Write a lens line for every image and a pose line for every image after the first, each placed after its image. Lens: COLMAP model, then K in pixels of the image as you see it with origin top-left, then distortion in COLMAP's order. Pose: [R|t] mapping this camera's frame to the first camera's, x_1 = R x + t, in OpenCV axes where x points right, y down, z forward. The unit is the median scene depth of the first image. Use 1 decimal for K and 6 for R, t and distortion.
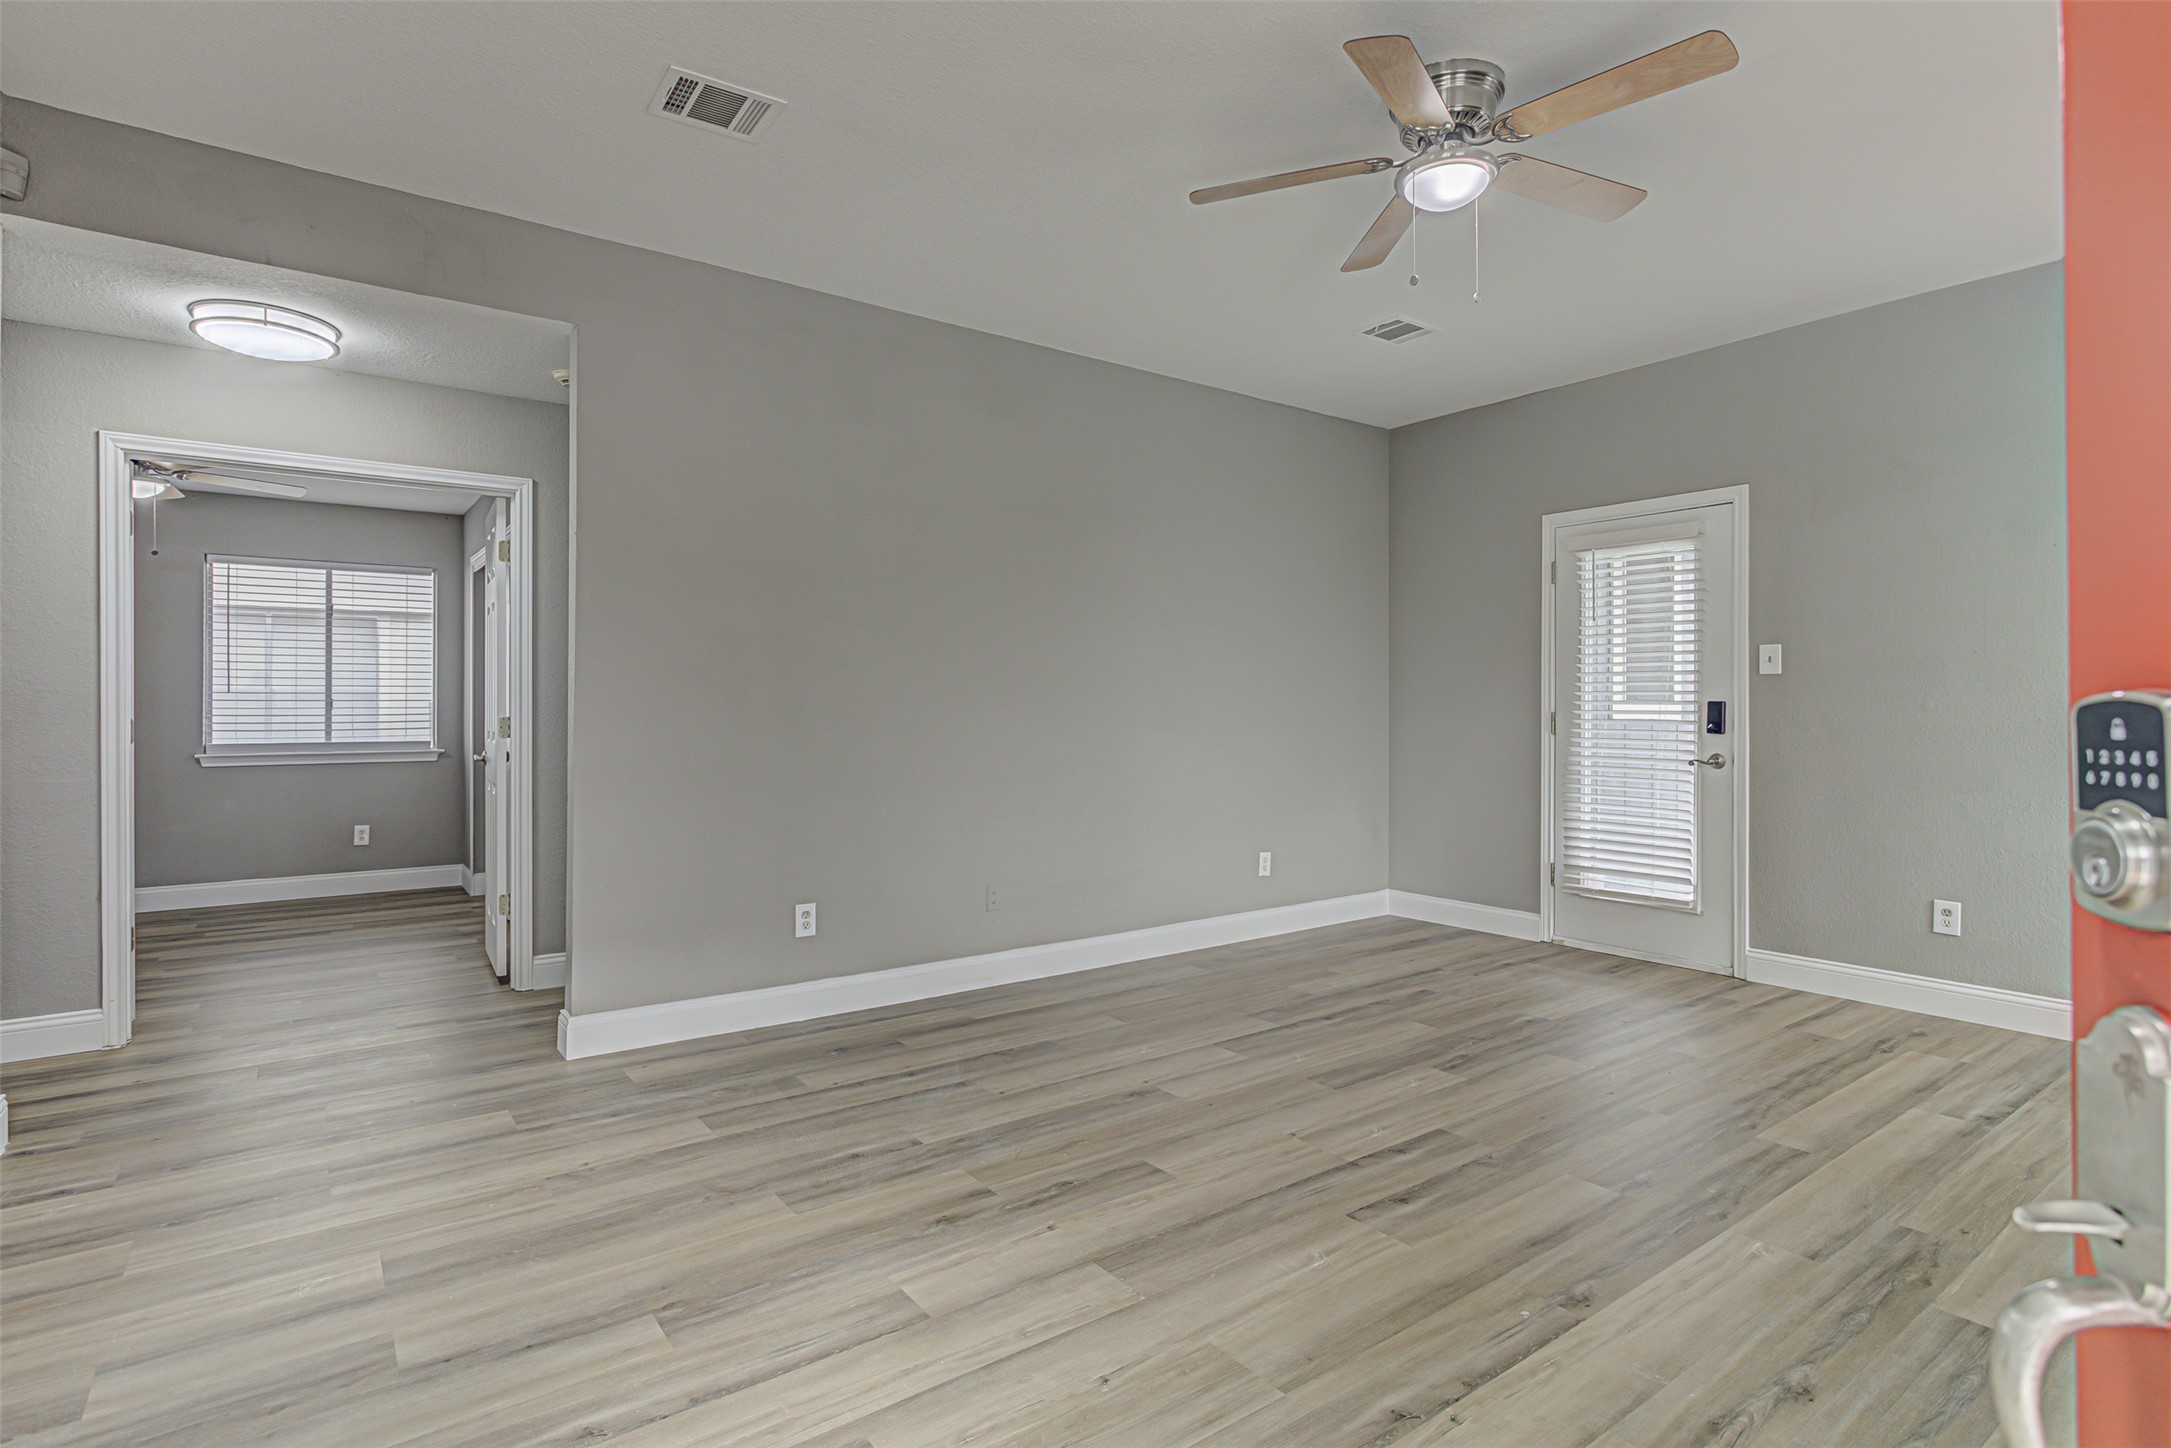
lens RADIAL K [[1069.0, 0, 1059.2], [0, 1069.0, 717.5], [0, 0, 1]] dist [-0.006937, 0.005553]
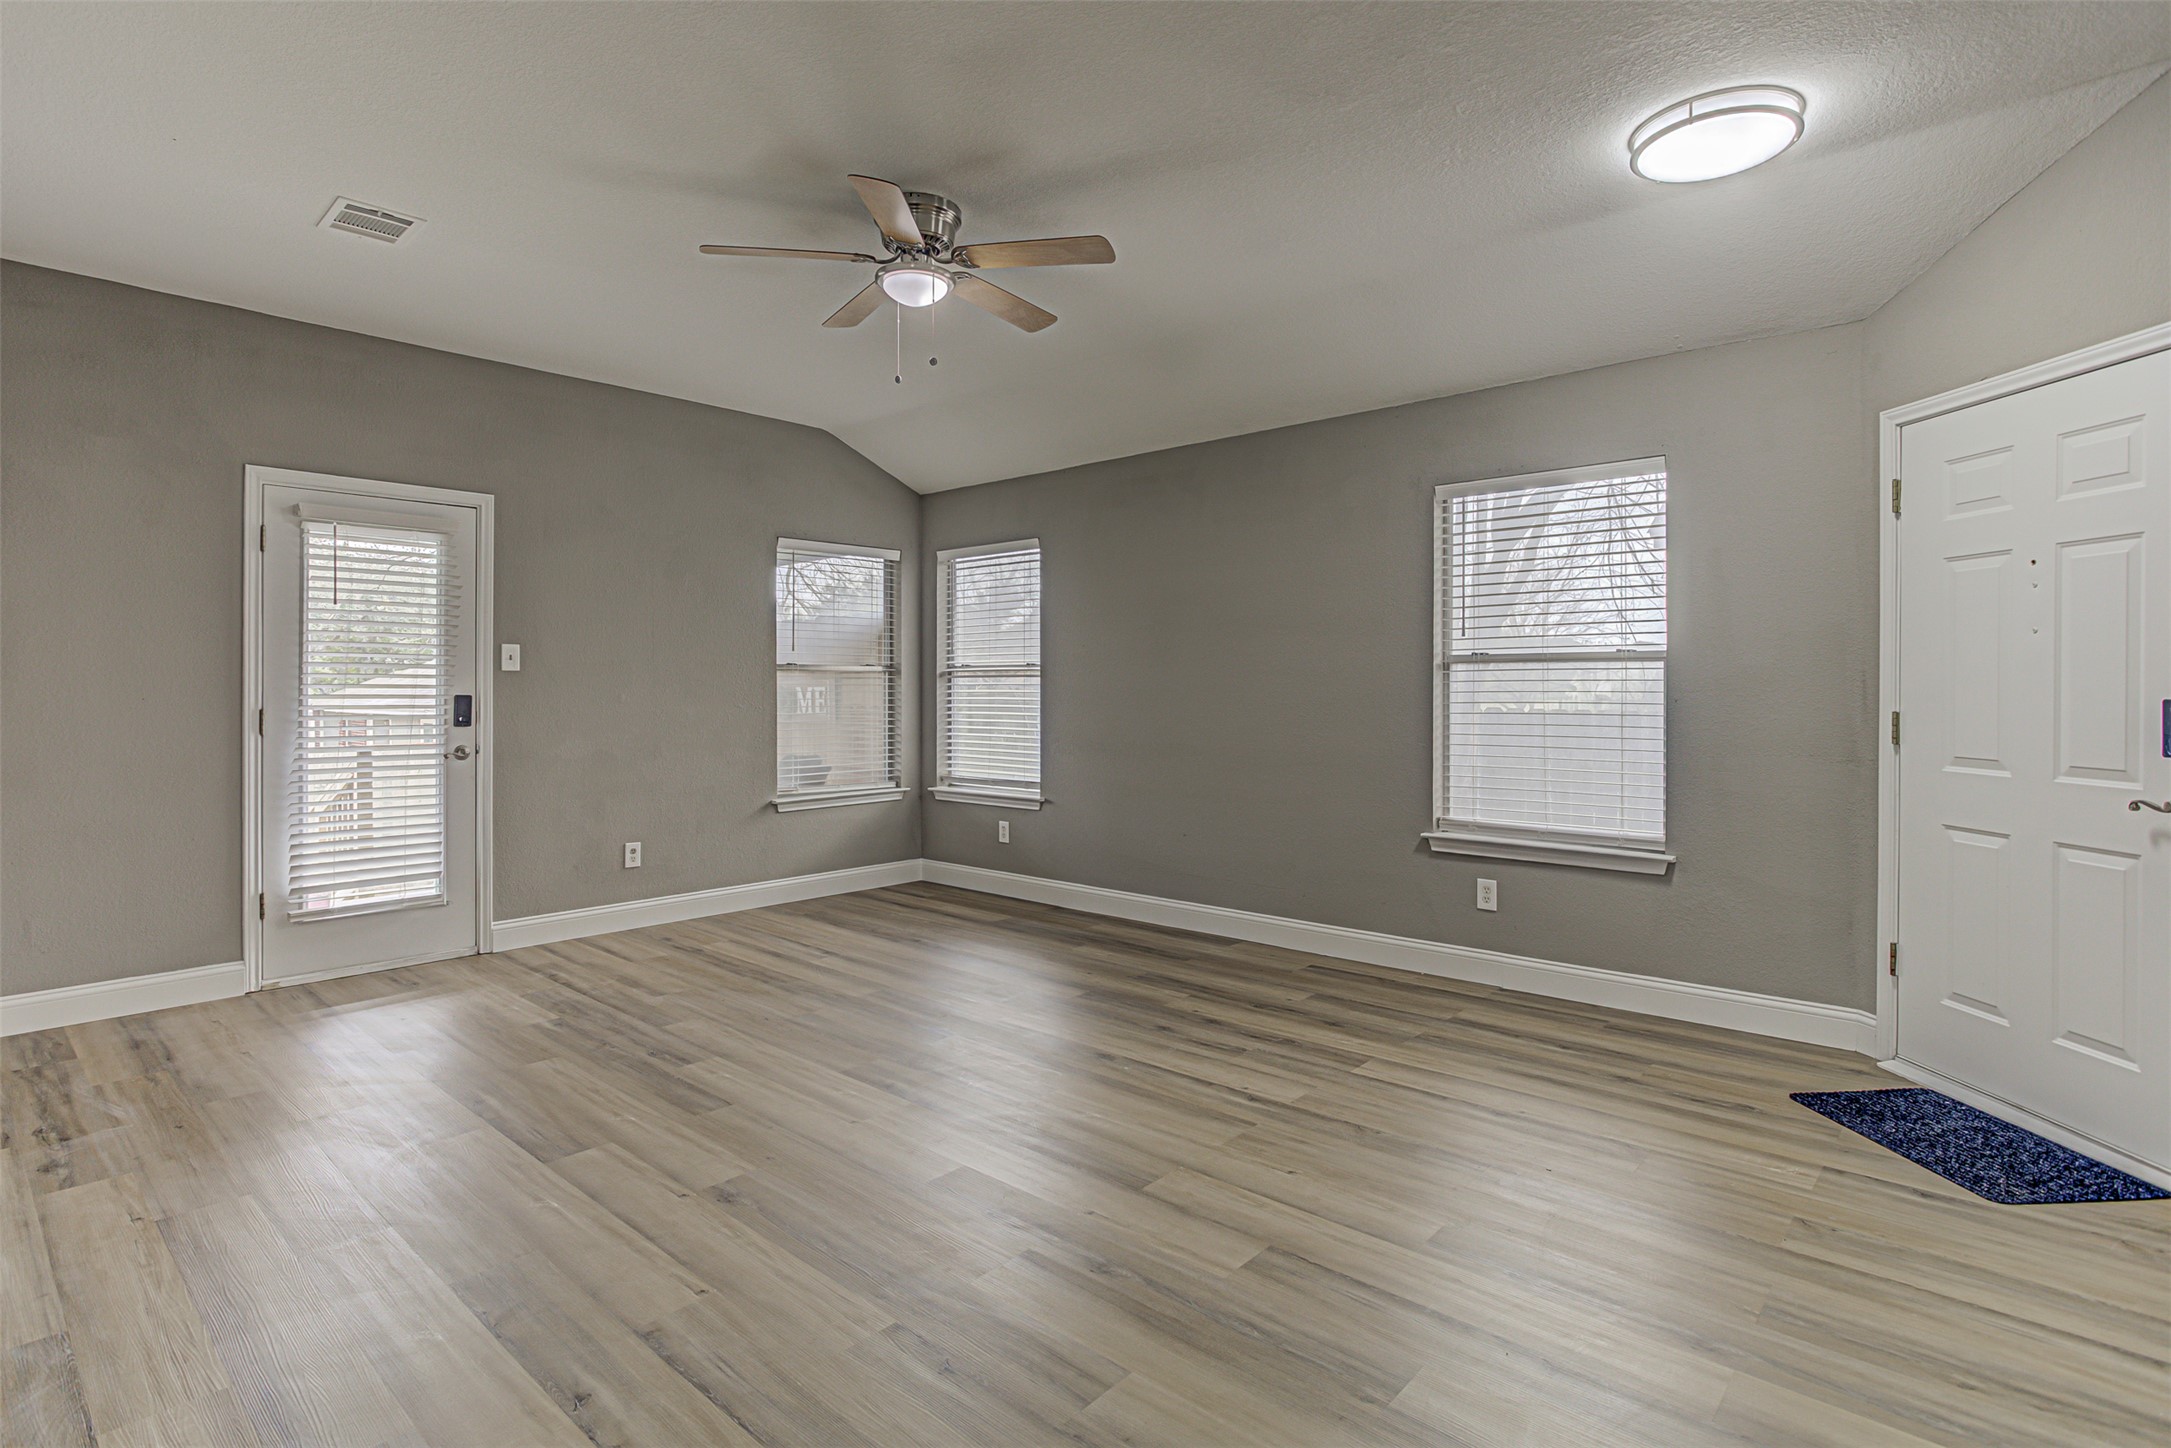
lens RADIAL K [[1069.0, 0, 1068.8], [0, 1069.0, 709.1], [0, 0, 1]] dist [-0.006937, 0.005553]
pose [[-0.204946, -0.019351, 0.978582, -0.690272], [0.008777, 0.999728, 0.021607, -0.025256], [-0.978734, 0.013017, -0.204720, 0.834512]]
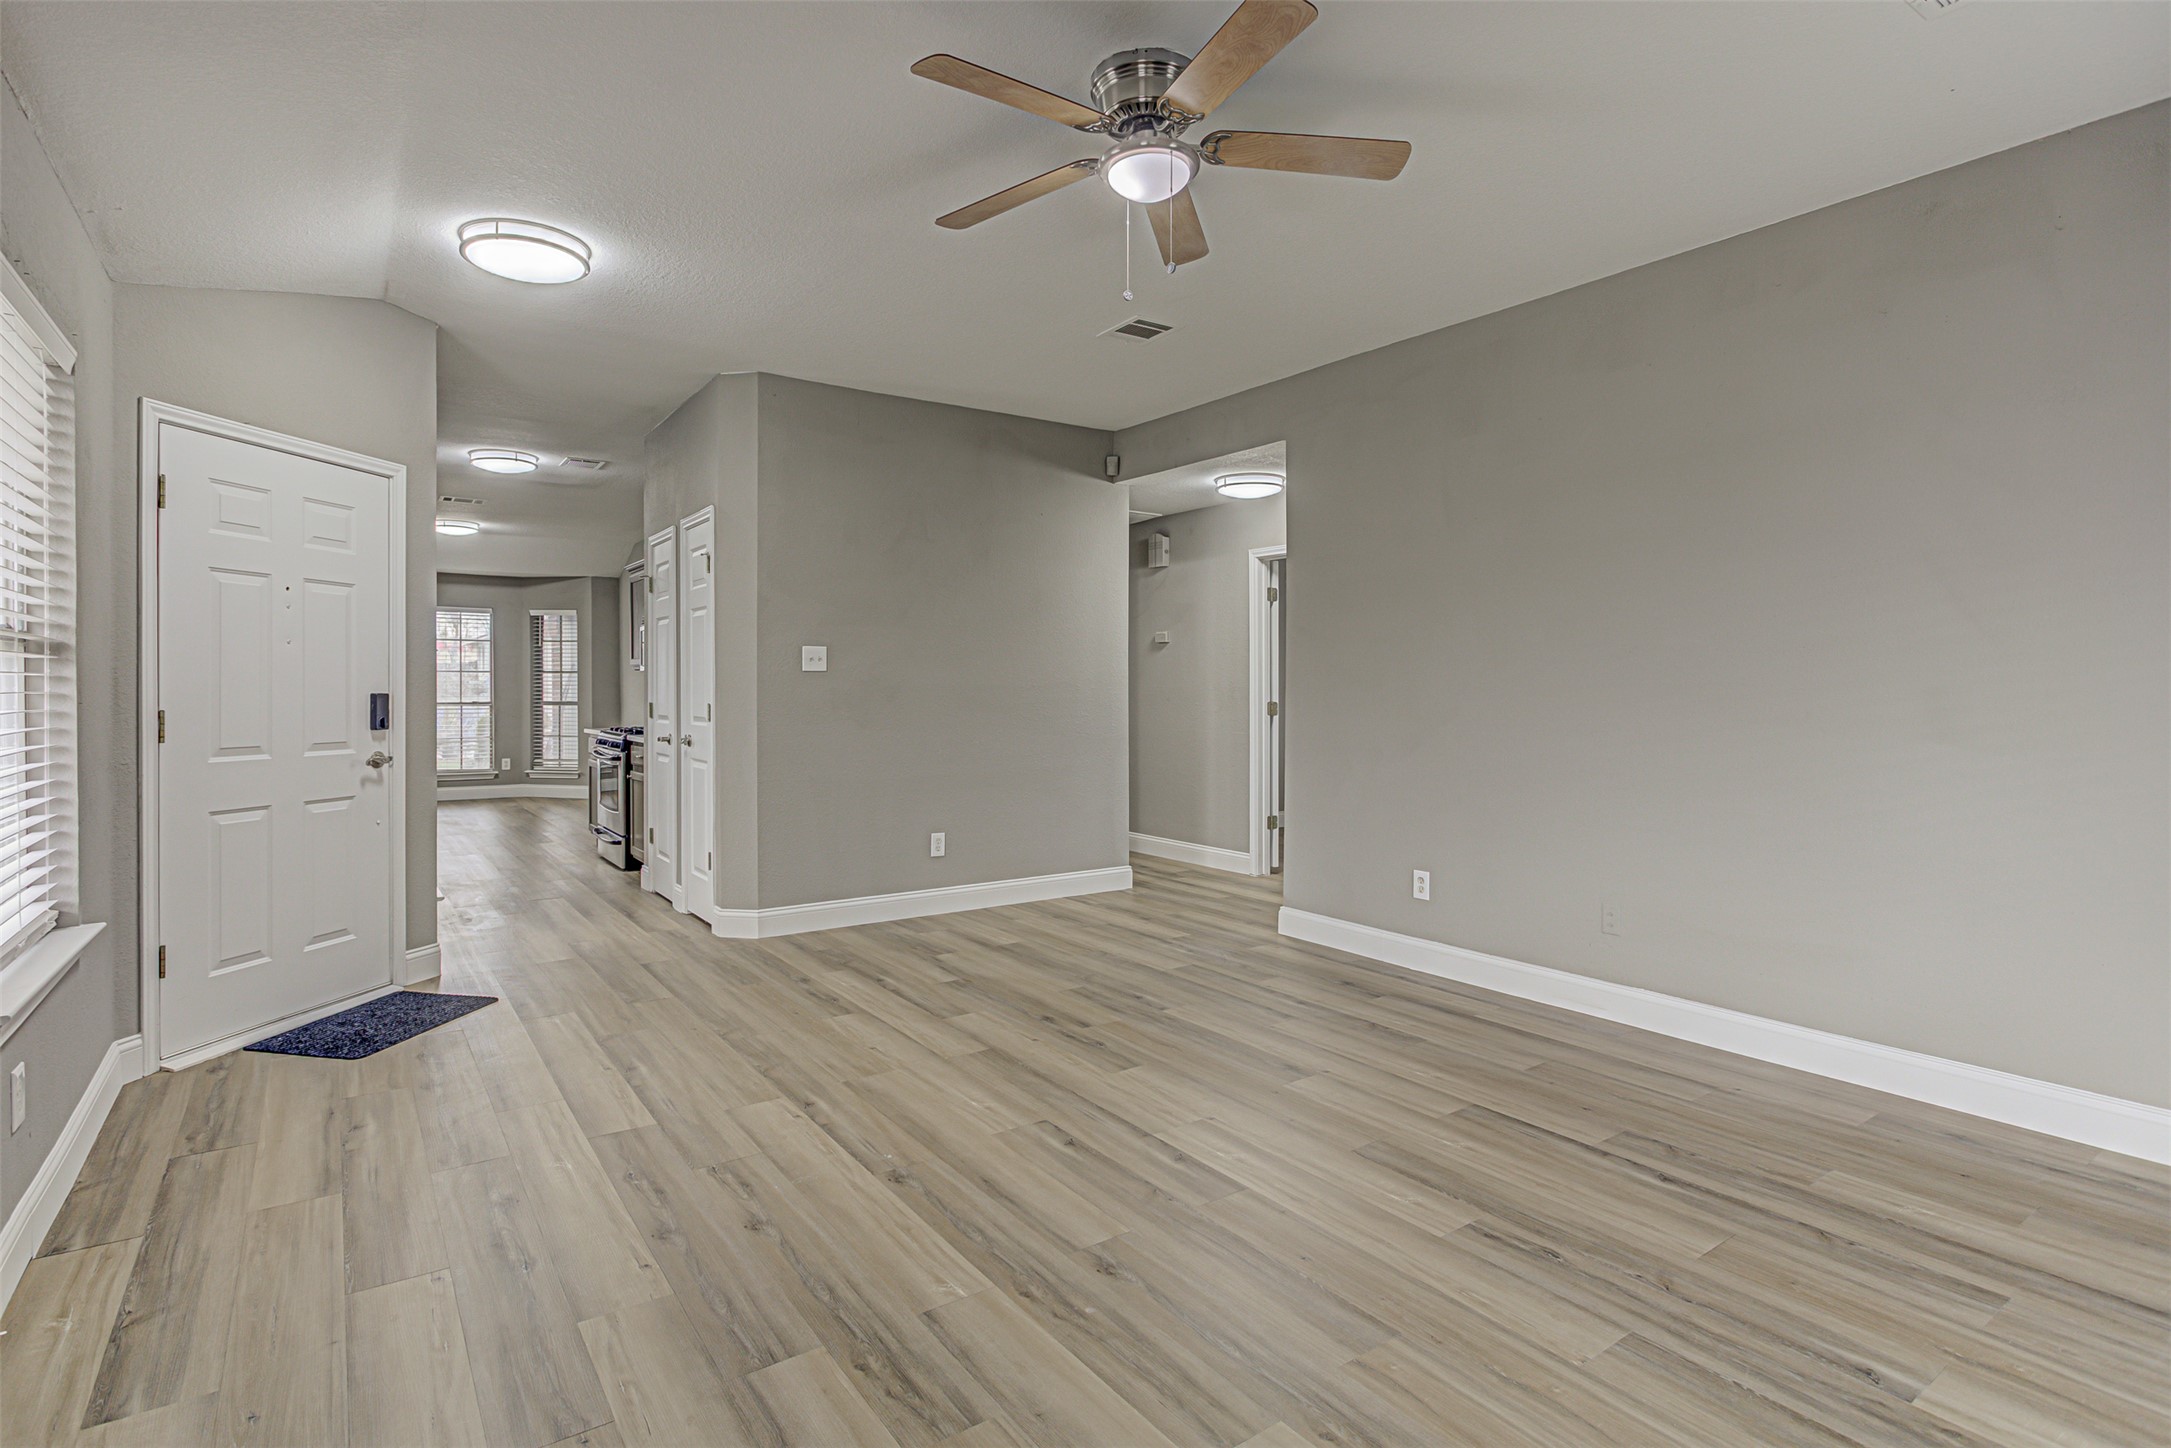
lens RADIAL K [[1069.0, 0, 1073.8], [0, 1069.0, 708.9], [0, 0, 1]] dist [-0.006937, 0.005553]
pose [[-0.016537, 0.020325, -0.999657, 1.040125], [-0.007934, 0.999759, 0.020458, -0.022782], [0.999832, 0.008270, -0.016372, 0.732960]]
